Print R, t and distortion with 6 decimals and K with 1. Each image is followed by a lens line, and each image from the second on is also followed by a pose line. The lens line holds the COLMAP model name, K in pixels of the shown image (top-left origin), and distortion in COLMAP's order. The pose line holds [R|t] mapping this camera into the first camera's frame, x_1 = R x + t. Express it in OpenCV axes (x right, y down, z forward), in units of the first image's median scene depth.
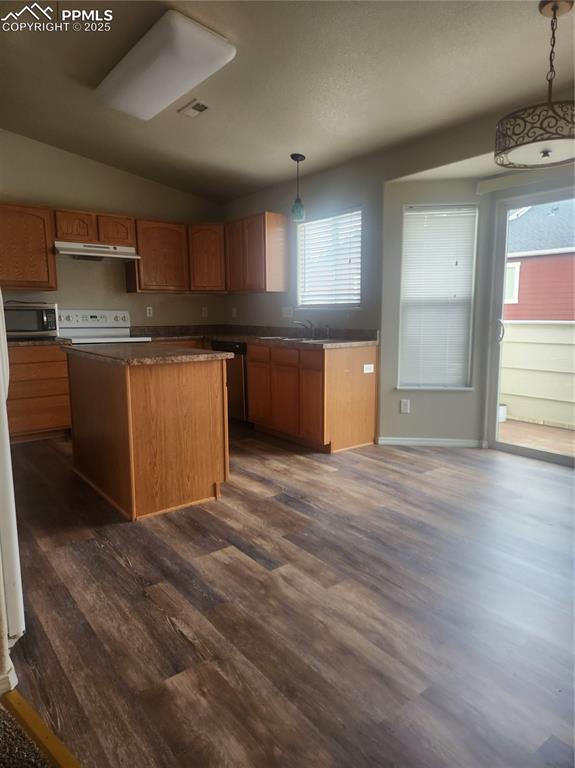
lens RADIAL K [[505.1, 0, 307.7], [0, 505.1, 388.2], [0, 0, 1]] dist [0.037964, -0.022149]
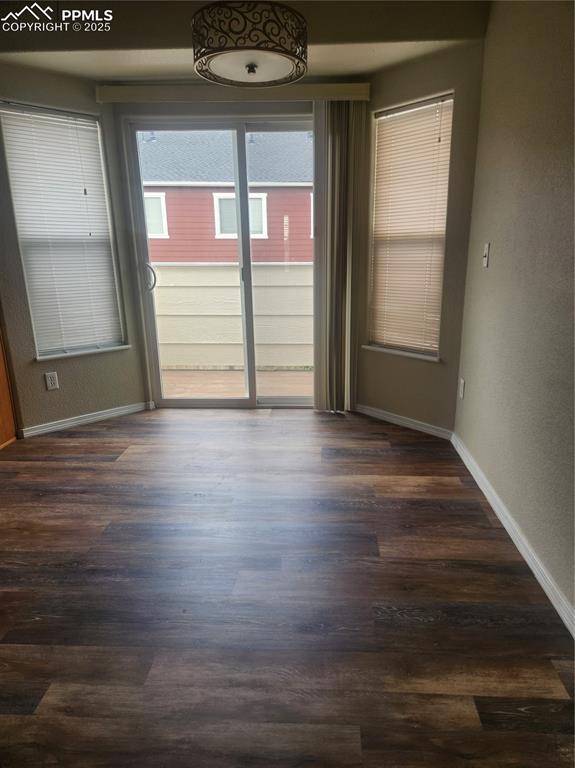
lens RADIAL K [[505.1, 0, 287.6], [0, 505.1, 387.1], [0, 0, 1]] dist [0.037964, -0.022149]
pose [[0.663477, -0.208993, 0.718415, -0.151840], [0.118690, 0.977436, 0.174731, -0.057126], [-0.738723, -0.030661, 0.673312, 0.257556]]
